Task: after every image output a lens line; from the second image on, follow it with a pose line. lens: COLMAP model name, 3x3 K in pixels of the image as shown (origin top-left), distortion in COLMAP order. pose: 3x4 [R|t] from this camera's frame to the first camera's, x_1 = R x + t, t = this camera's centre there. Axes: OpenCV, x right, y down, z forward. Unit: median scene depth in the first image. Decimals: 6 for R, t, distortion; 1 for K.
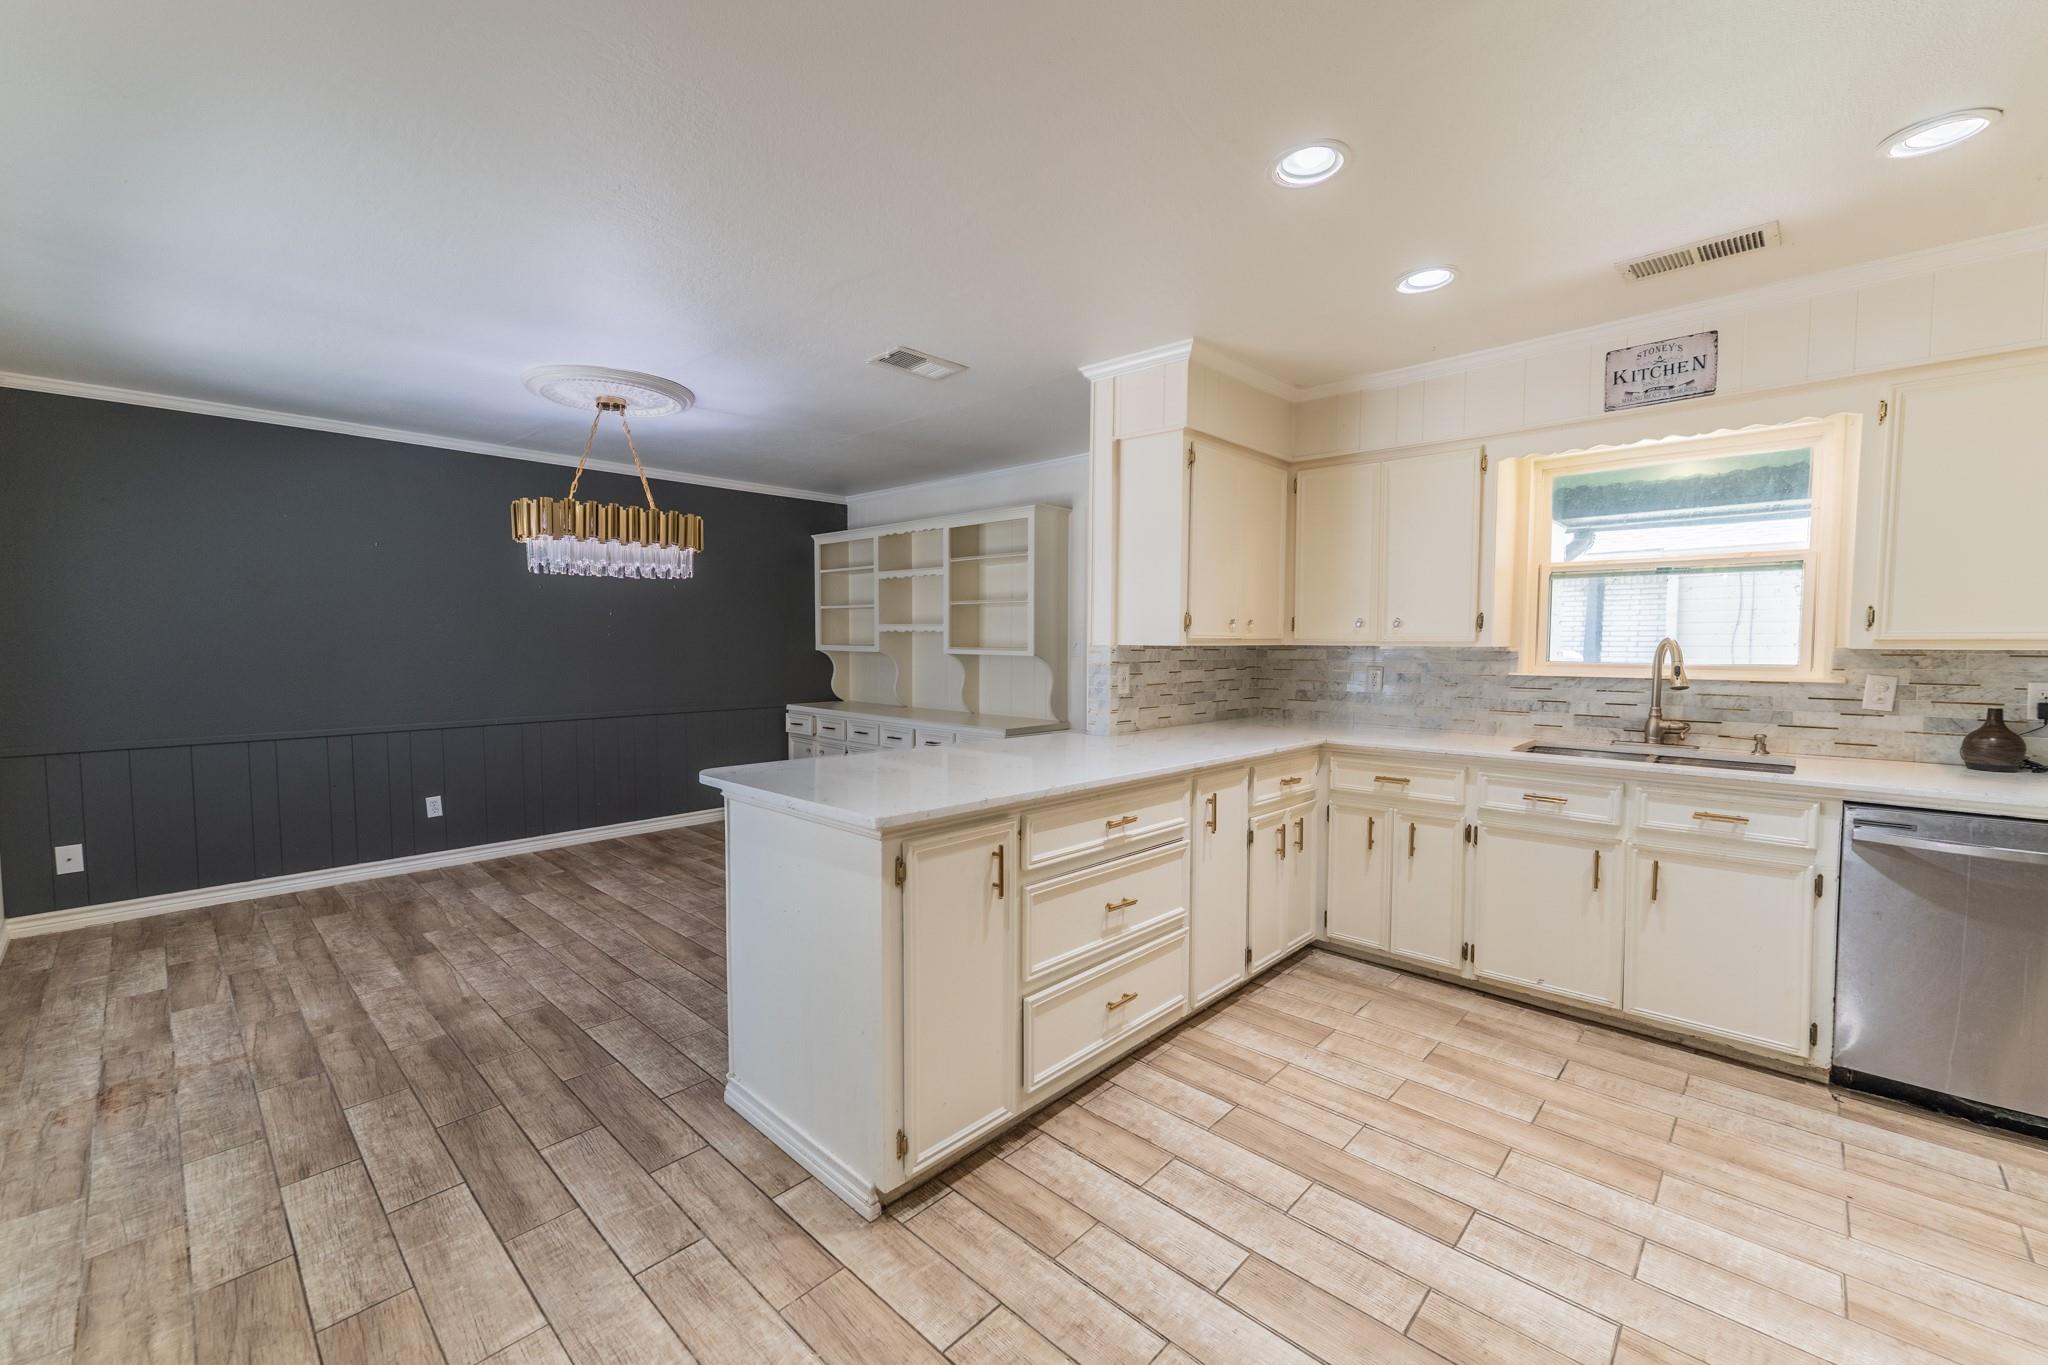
lens RADIAL K [[837.2, 0, 1015.5], [0, 837.2, 678.5], [0, 0, 1]] dist [-0.000008, -0.000143]
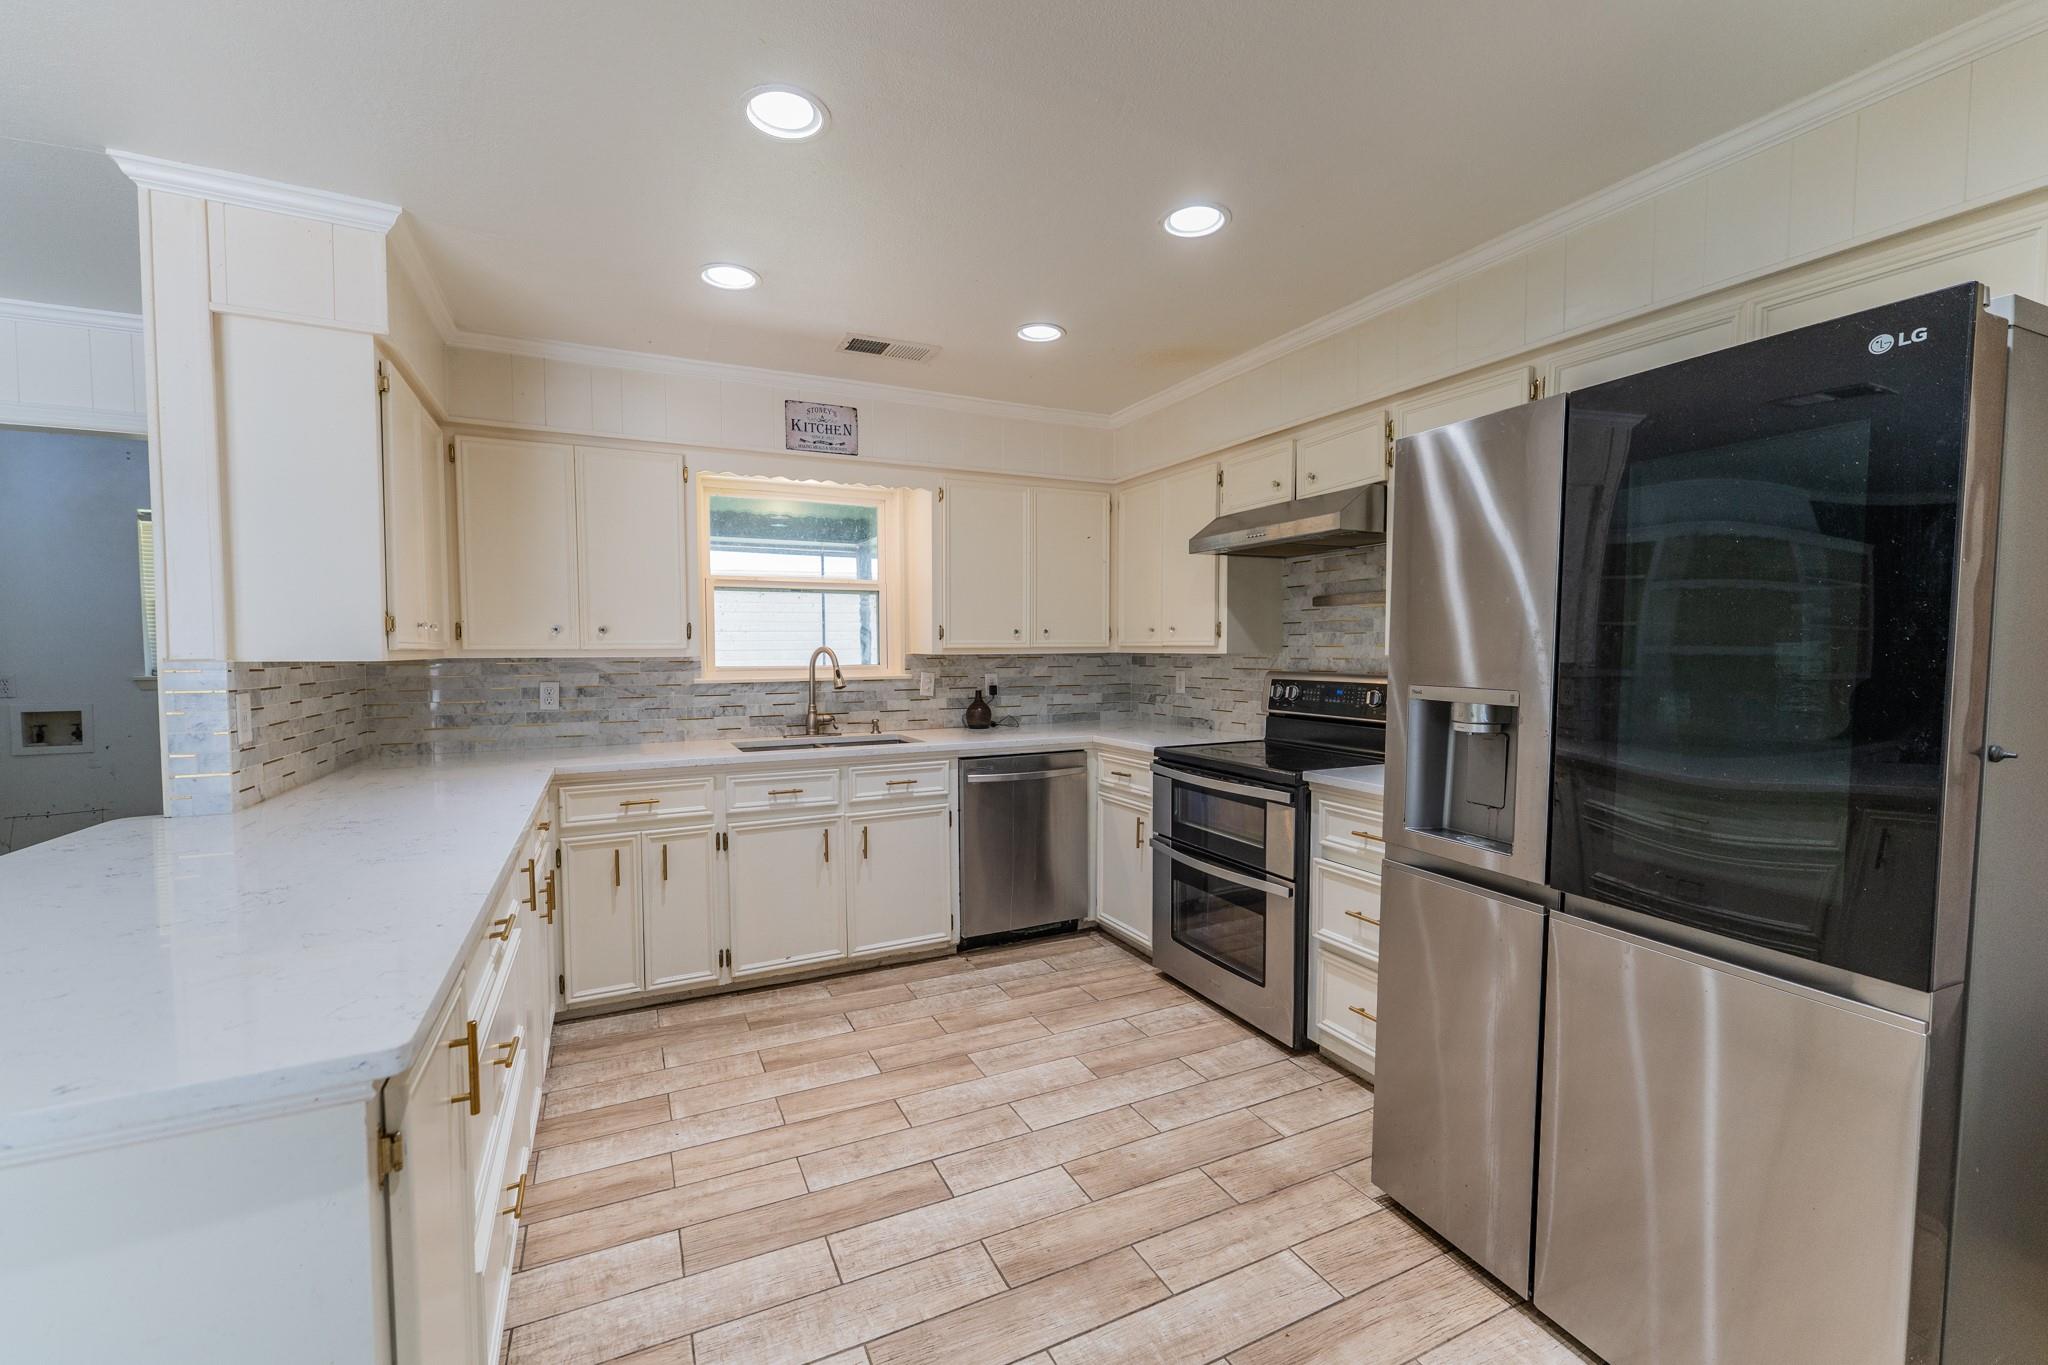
lens RADIAL K [[837.5, 0, 1017.4], [0, 837.5, 683.1], [0, 0, 1]] dist [0.000609, -0.000524]
pose [[0.347323, -0.042548, 0.936780, -0.255077], [0.049656, 0.998403, 0.026937, -0.013745], [-0.936430, 0.037161, 0.348881, 0.284952]]
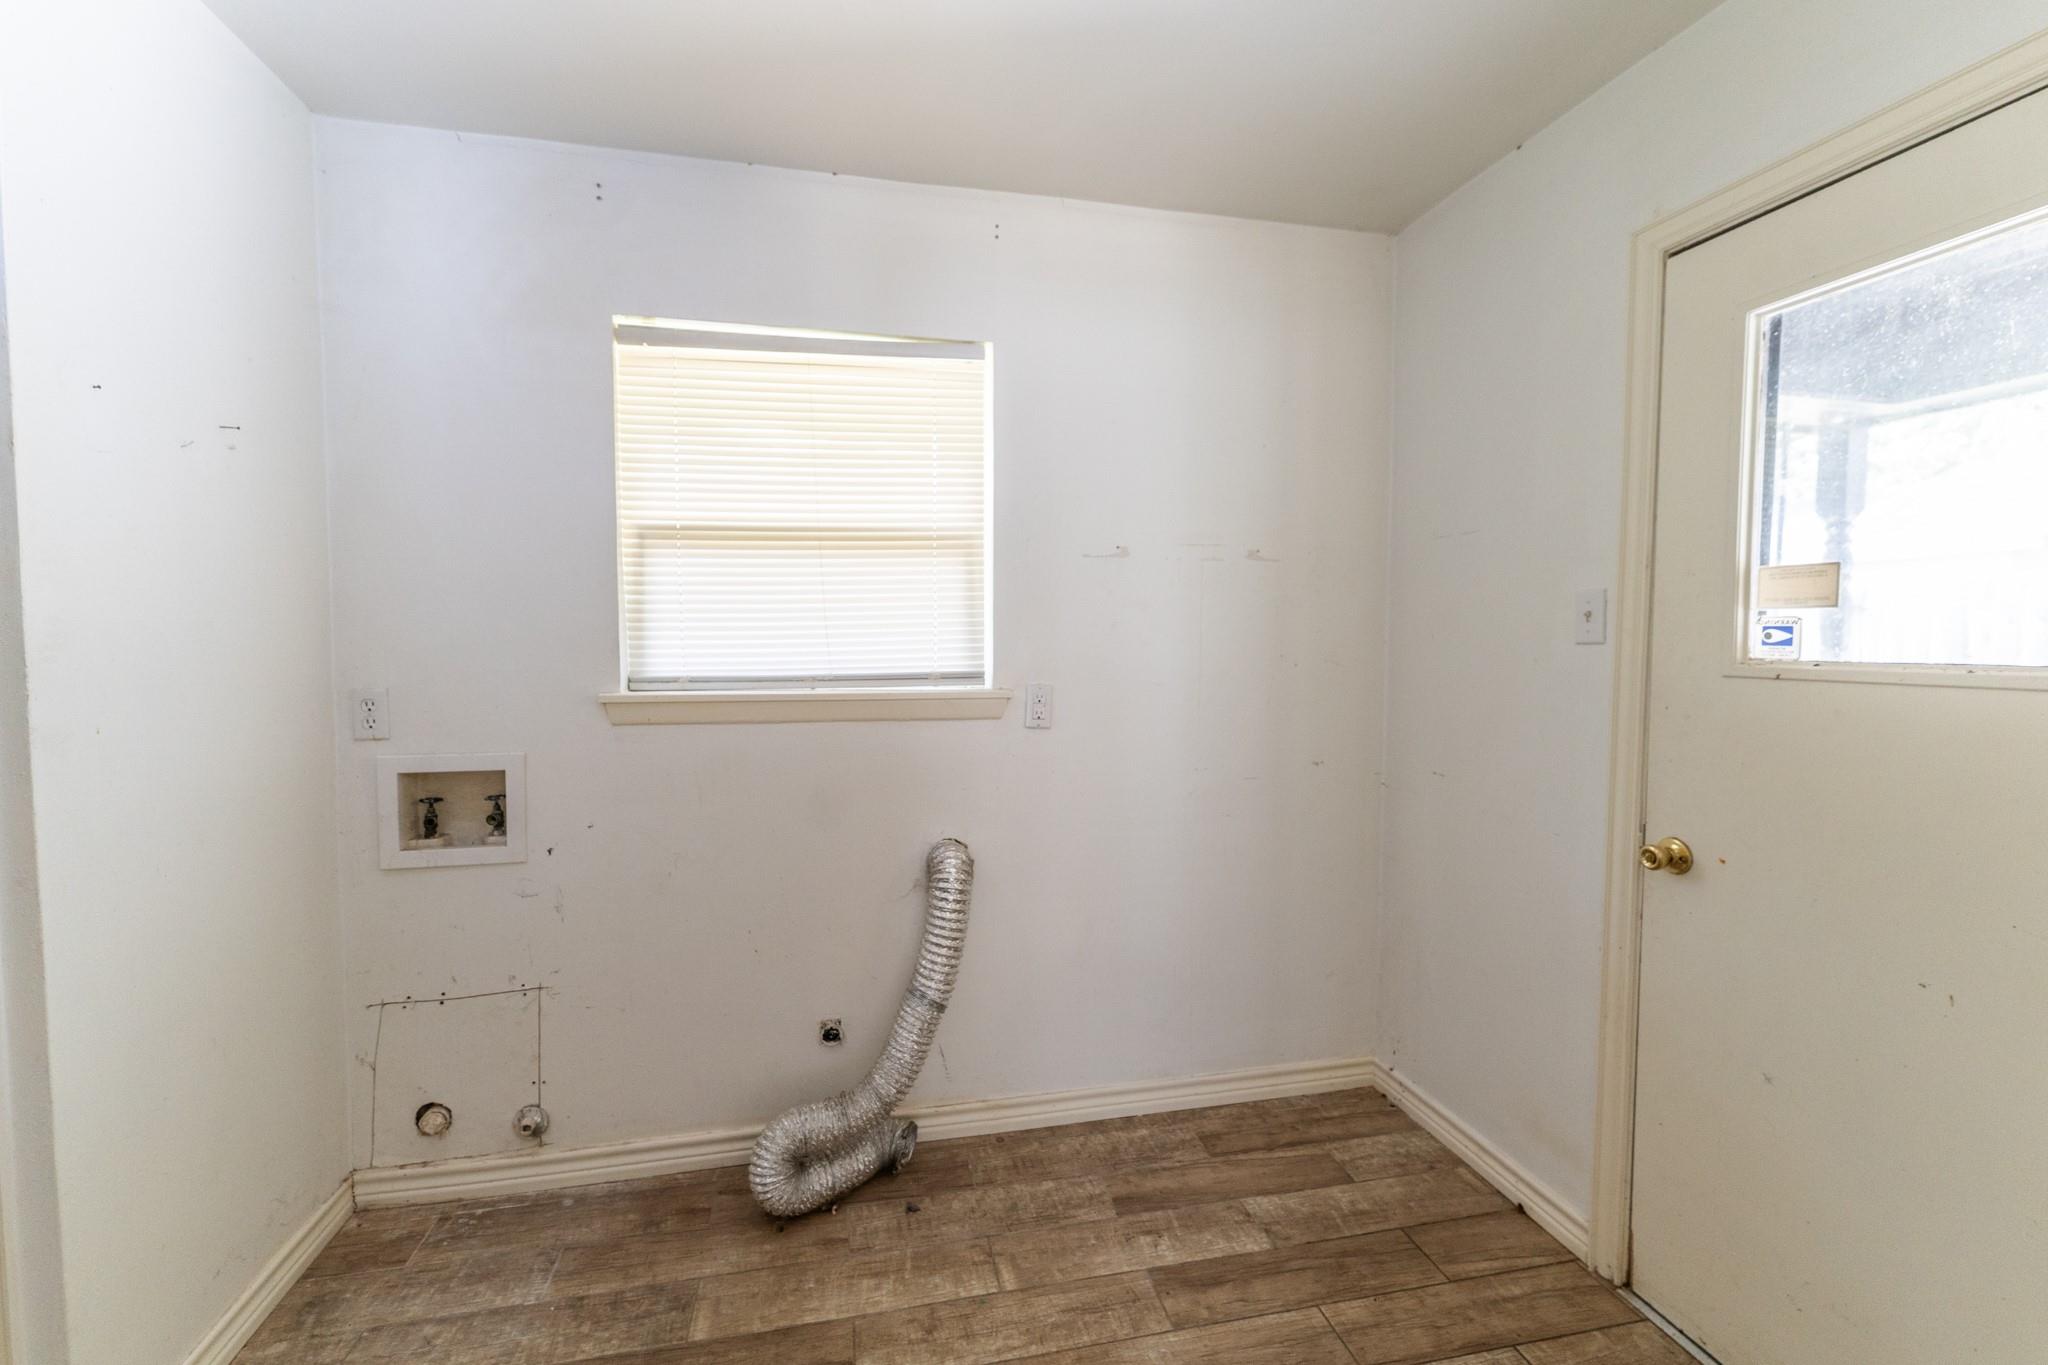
lens RADIAL K [[837.5, 0, 1017.4], [0, 837.5, 683.1], [0, 0, 1]] dist [0.000609, -0.000524]
pose [[0.558628, -0.042970, 0.828305, 0.166746], [0.039586, 0.998900, 0.025122, -0.067715], [-0.828473, 0.018756, 0.559715, 1.455535]]
